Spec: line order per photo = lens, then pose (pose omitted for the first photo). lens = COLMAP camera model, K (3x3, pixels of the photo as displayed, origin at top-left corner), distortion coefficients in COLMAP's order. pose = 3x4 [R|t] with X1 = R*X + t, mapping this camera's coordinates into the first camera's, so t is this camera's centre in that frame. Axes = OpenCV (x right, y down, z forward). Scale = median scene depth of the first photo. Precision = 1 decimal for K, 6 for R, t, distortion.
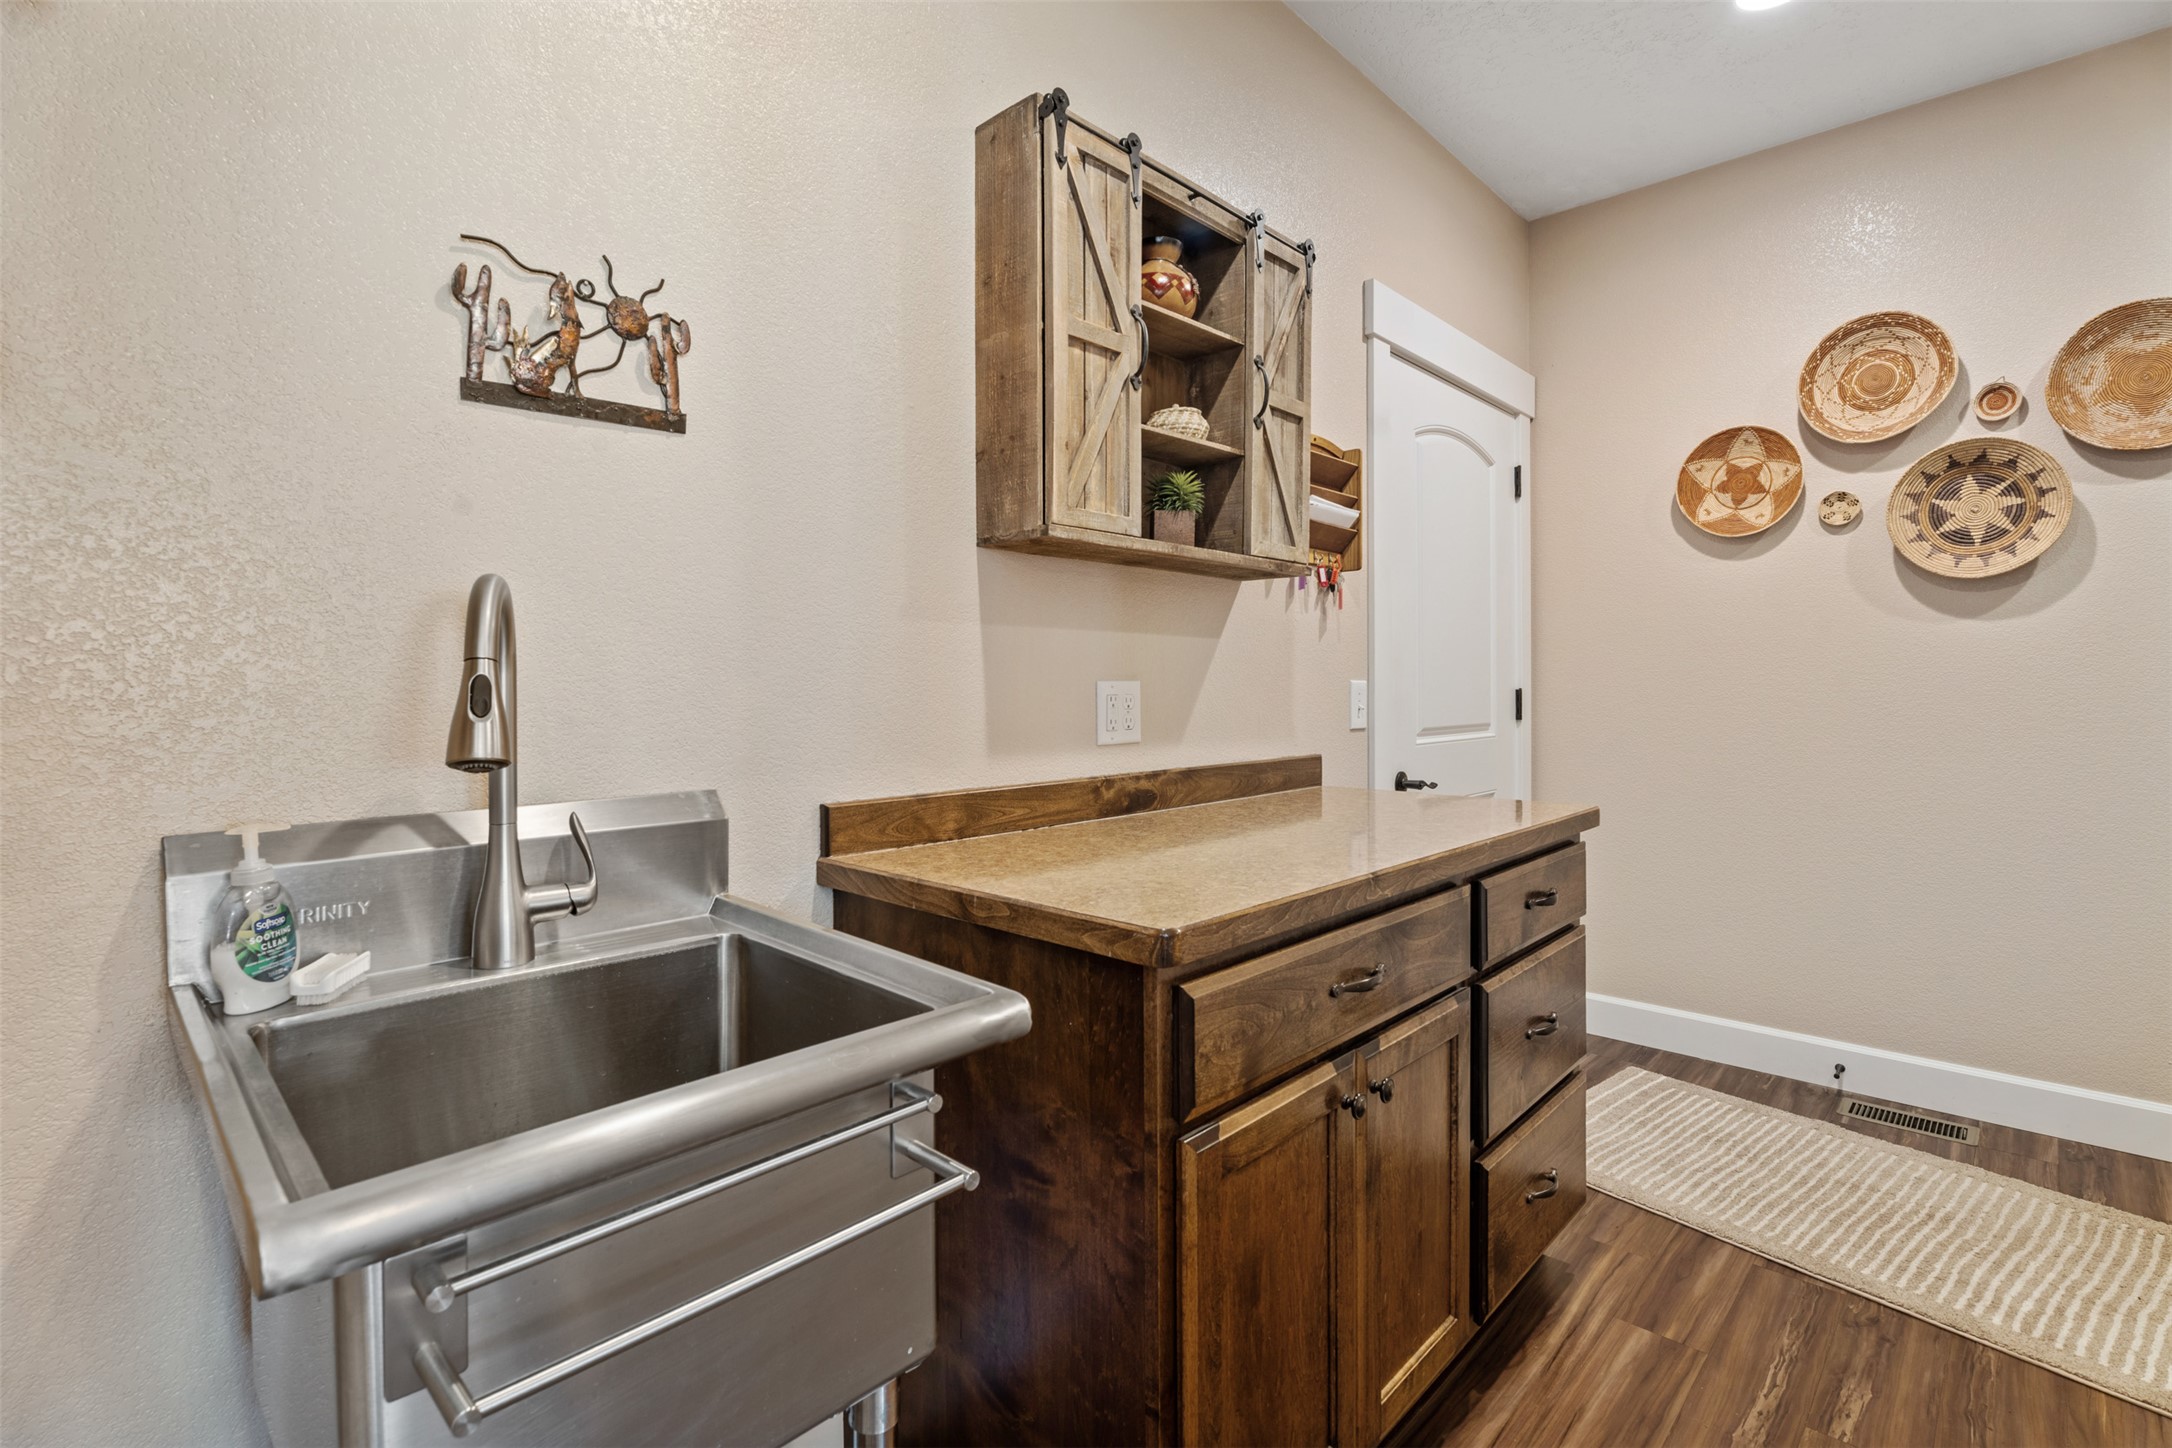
lens RADIAL K [[1003.8, 0, 1081.8], [0, 1003.8, 682.9], [0, 0, 1]] dist [-0.001330, -0.000269]
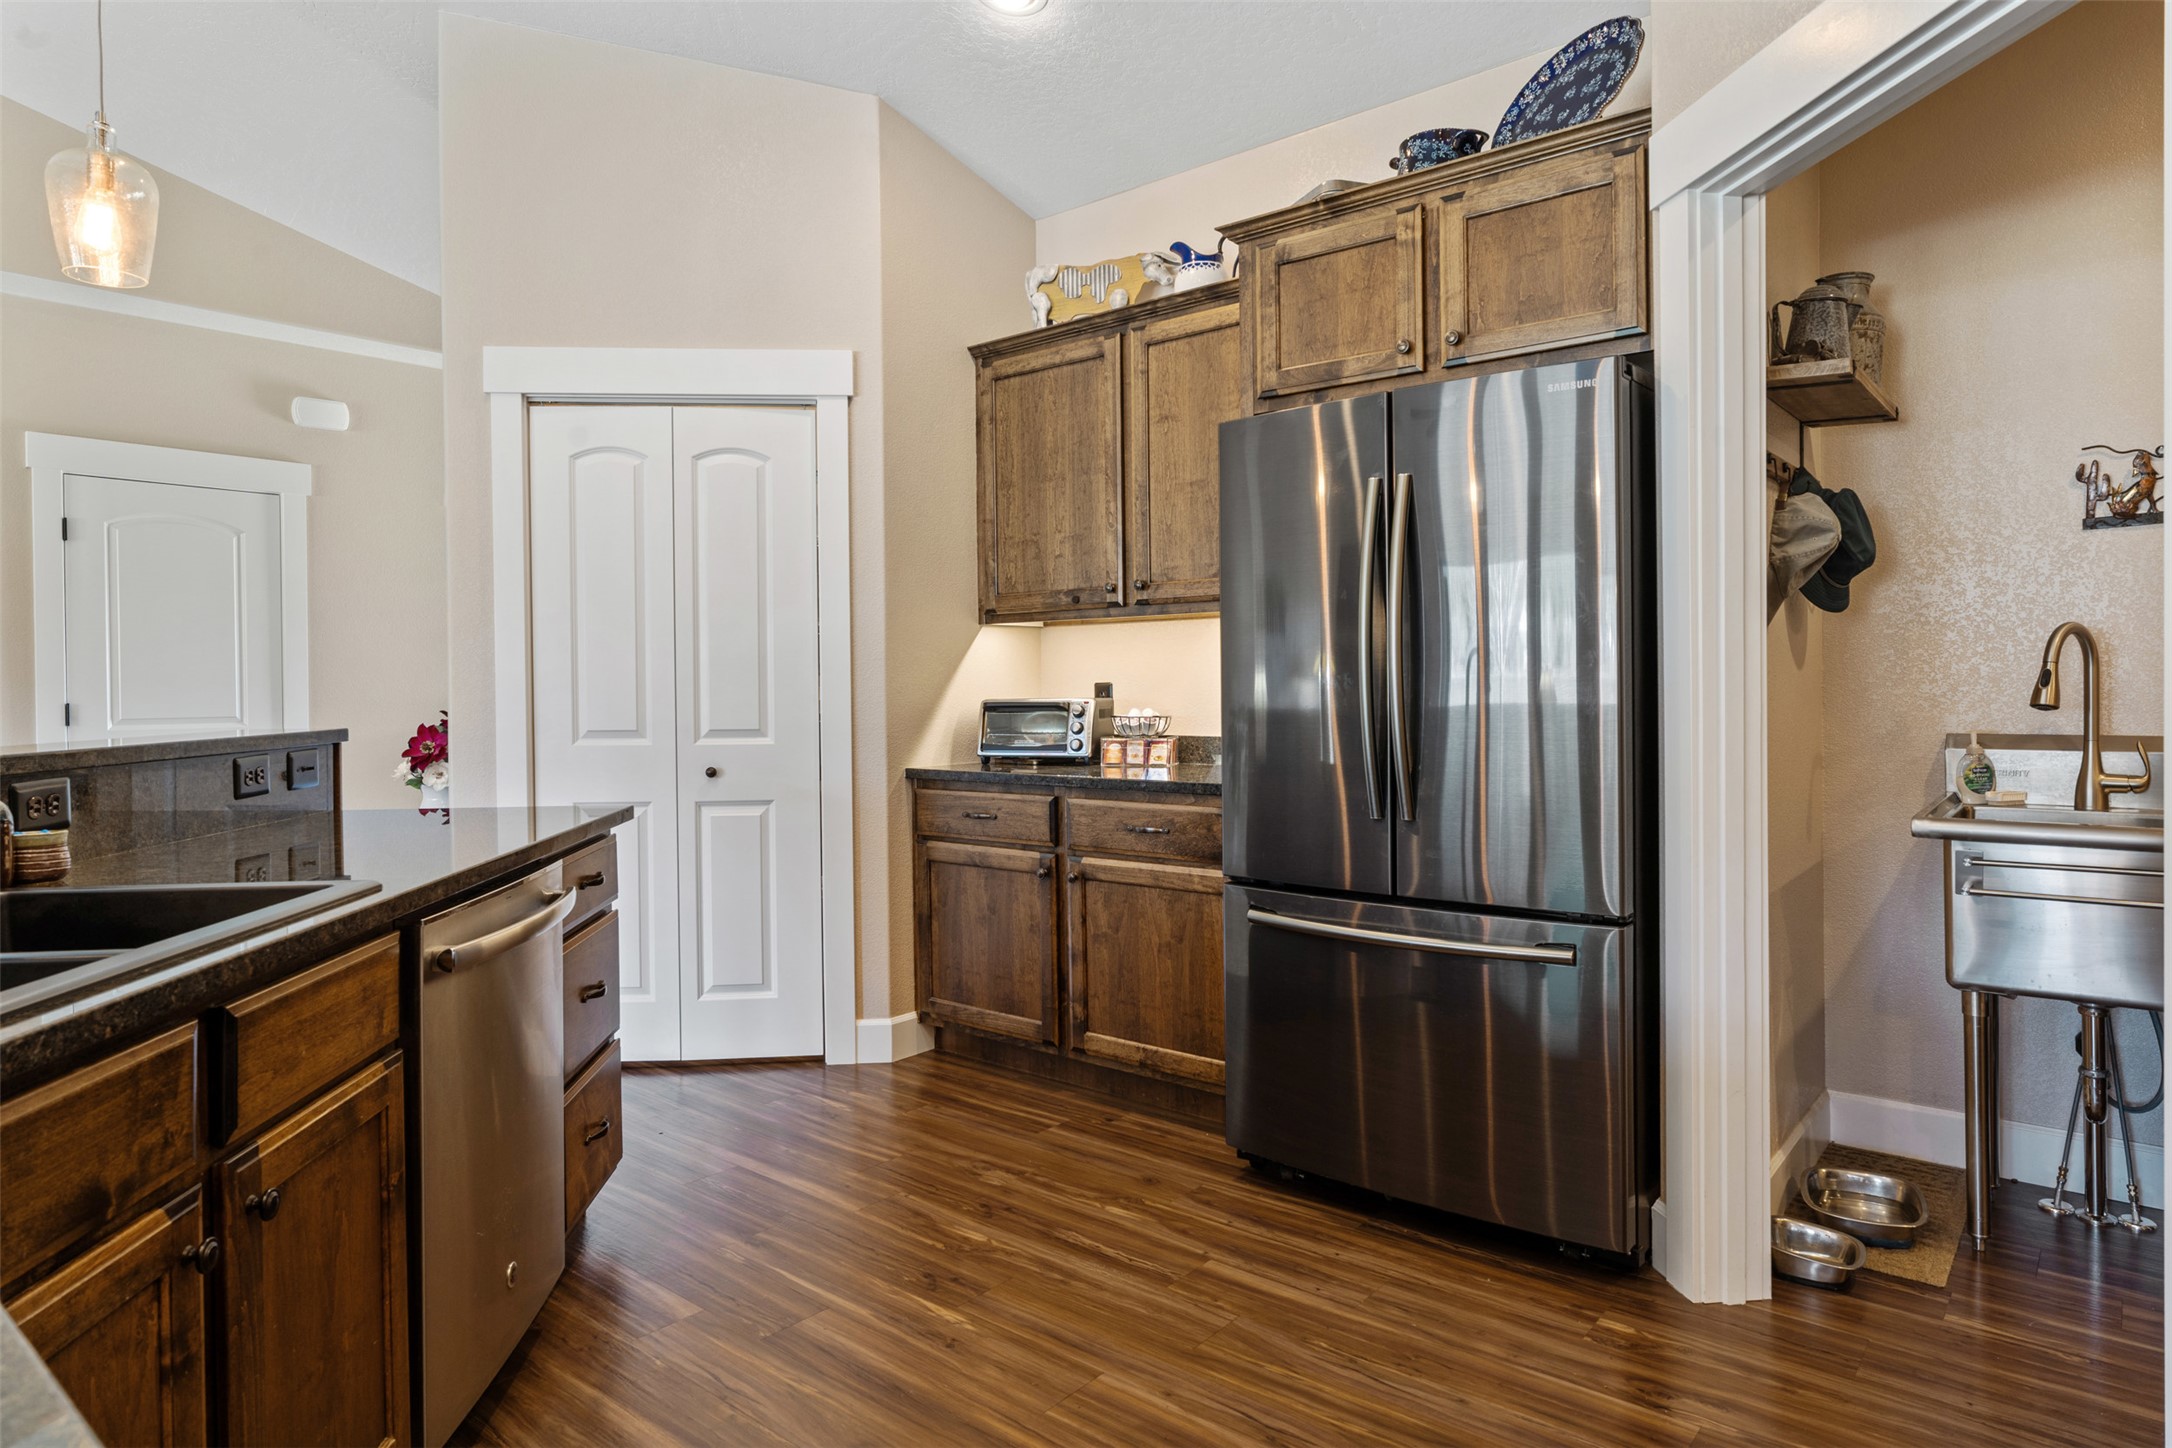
lens RADIAL K [[1244.3, 0, 1083.3], [0, 1244.3, 684.7], [0, 0, 1]] dist [-0.003107, -0.000023]
pose [[0.074977, 0.005961, -0.997167, 1.994049], [0.000762, 0.999981, 0.006035, 0.009723], [0.997185, -0.001213, 0.074971, -1.372258]]
